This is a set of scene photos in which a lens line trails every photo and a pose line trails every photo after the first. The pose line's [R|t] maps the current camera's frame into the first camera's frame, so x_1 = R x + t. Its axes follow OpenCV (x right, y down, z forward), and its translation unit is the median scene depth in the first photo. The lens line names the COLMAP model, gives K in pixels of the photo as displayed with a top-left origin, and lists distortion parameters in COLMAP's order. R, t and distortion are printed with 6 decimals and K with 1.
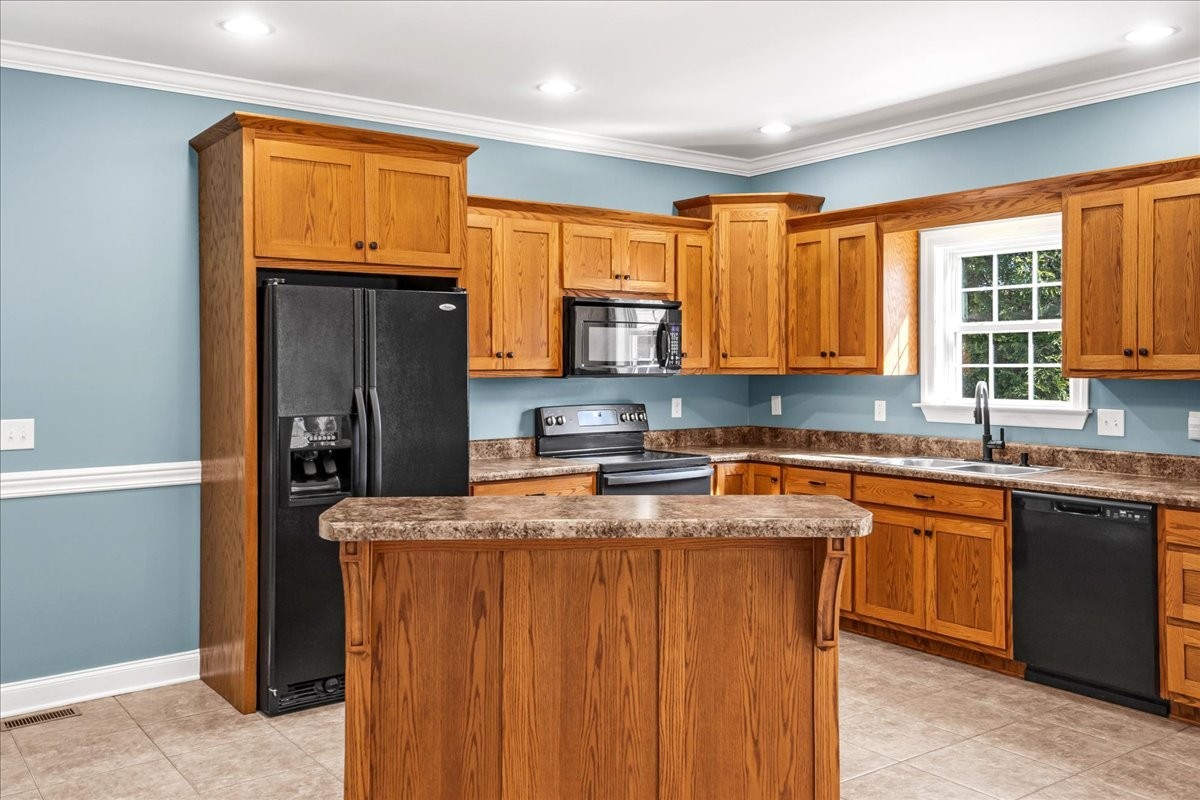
lens RADIAL K [[1034.2, 0, 598.7], [0, 1034.2, 371.0], [0, 0, 1]] dist [0.004446, -0.015870]
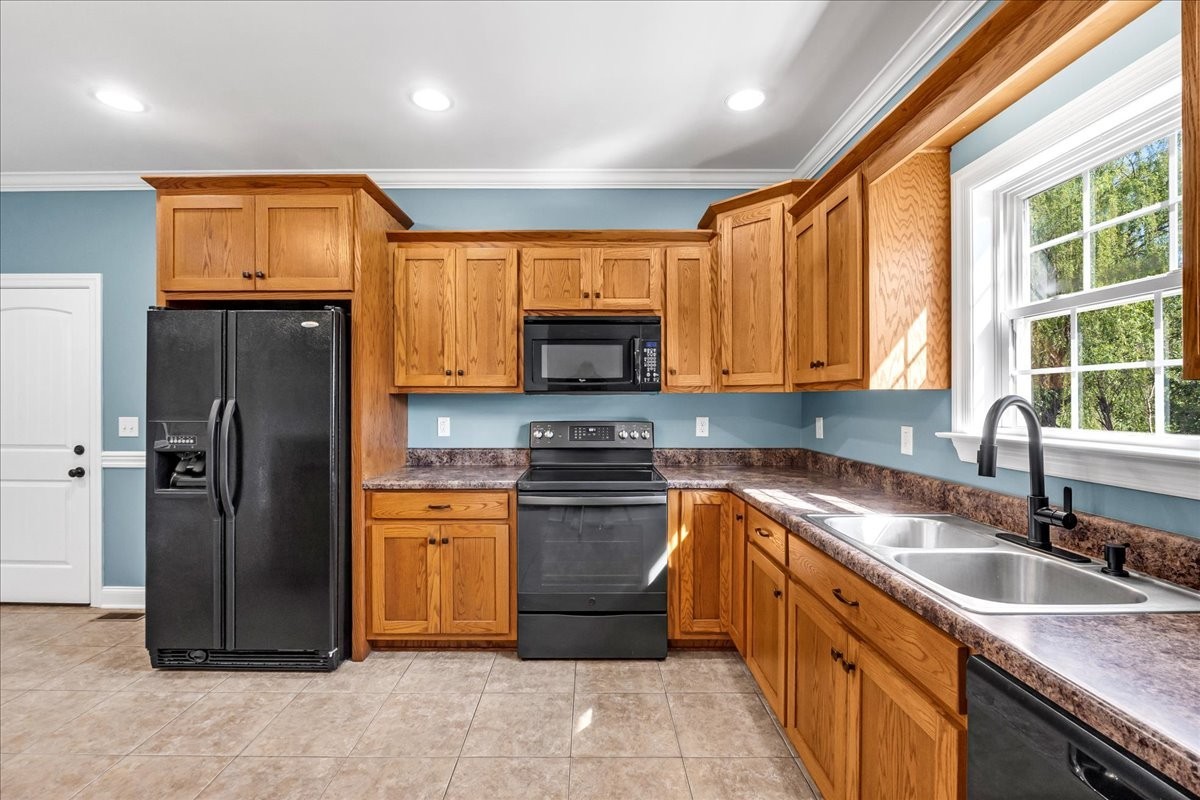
lens RADIAL K [[515.3, 0, 573.8], [0, 515.3, 399.8], [0, 0, 1]] dist [-0.012245, 0.000295]
pose [[0.801715, 0.003021, -0.597699, 0.335852], [-0.005754, 0.999980, -0.002664, 0.013666], [0.597679, 0.005575, 0.801716, 0.634869]]
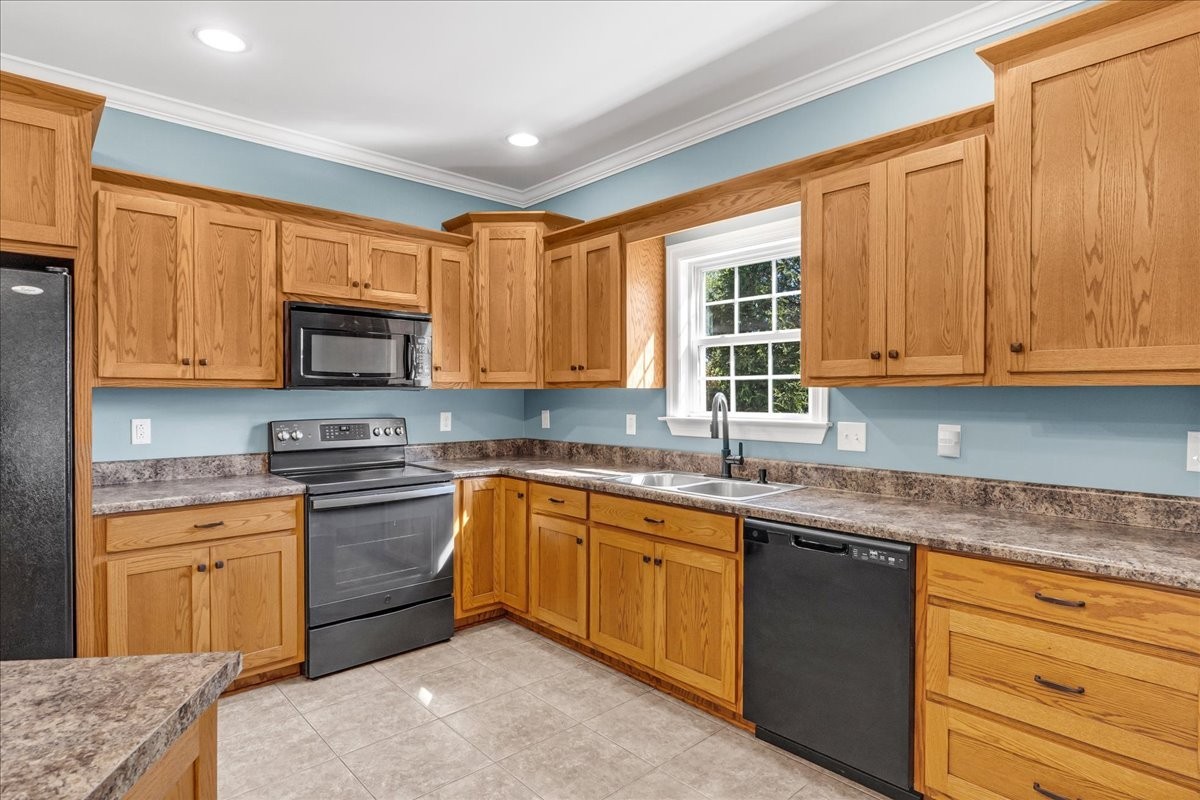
lens RADIAL K [[640.4, 0, 600.0], [0, 640.4, 400.0], [0, 0, 1]] dist [-0.014935, 0.000428]
pose [[0.993236, 0.001771, 0.116097, 0.188315], [-0.001995, 0.999996, 0.001814, 0.014953], [-0.116093, -0.002033, 0.993236, 0.420024]]
